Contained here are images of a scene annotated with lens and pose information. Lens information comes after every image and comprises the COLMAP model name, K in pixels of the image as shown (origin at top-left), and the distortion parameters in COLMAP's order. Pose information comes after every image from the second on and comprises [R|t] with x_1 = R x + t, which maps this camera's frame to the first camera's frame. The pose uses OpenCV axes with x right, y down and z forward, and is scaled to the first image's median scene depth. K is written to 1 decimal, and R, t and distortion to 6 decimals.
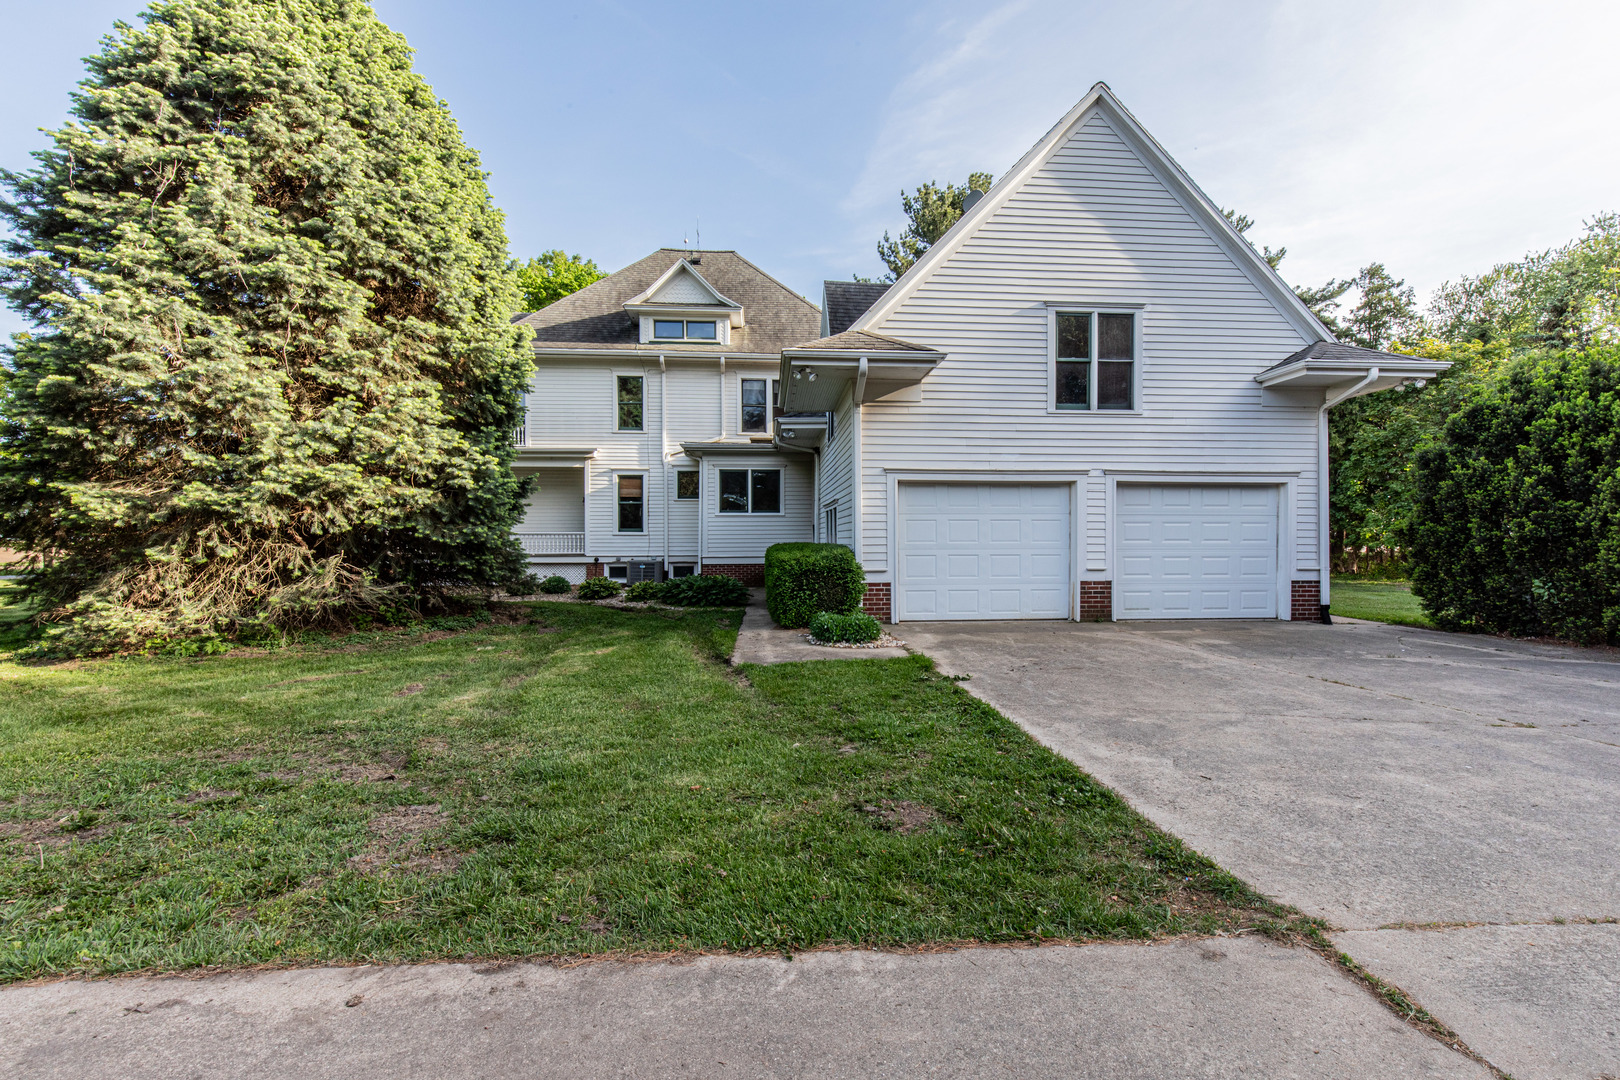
lens RADIAL K [[735.6, 0, 830.6], [0, 735.6, 546.1], [0, 0, 1]] dist [0.000558, 0.000017]
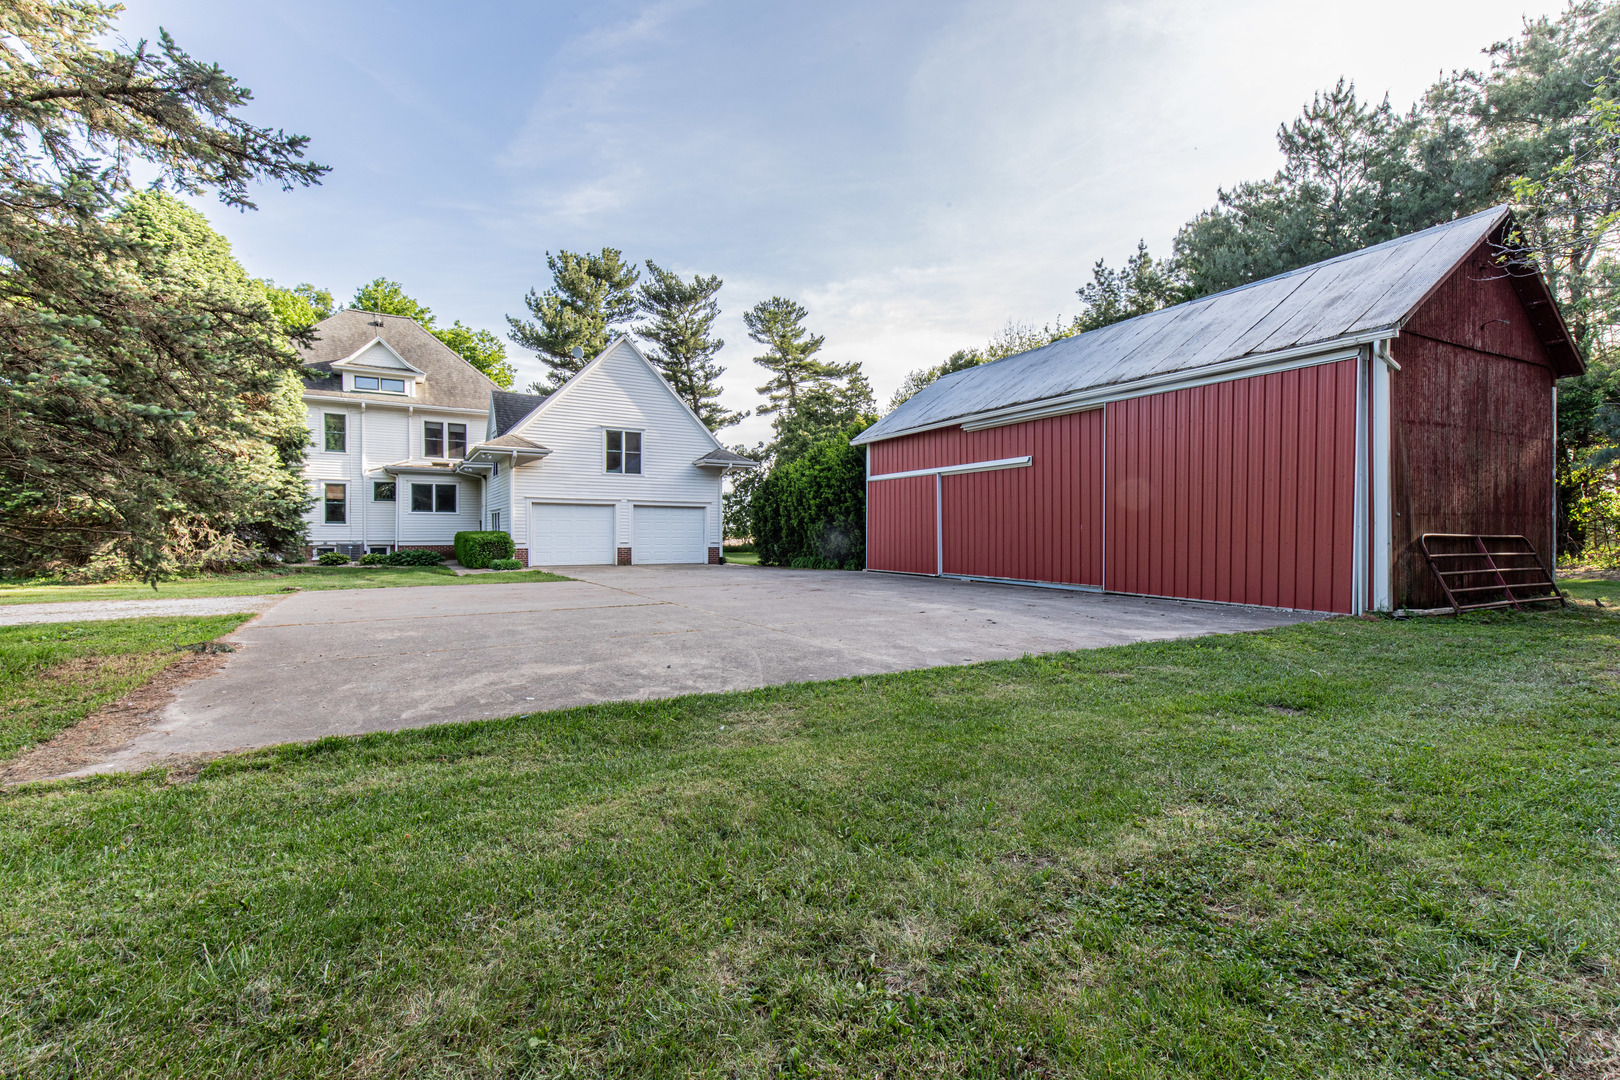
lens RADIAL K [[735.6, 0, 830.6], [0, 735.6, 546.1], [0, 0, 1]] dist [0.000558, 0.000017]
pose [[0.899651, -0.002590, 0.436602, -0.036137], [-0.000831, 0.999970, 0.007643, 0.013728], [-0.436608, -0.007239, 0.899622, -0.764275]]
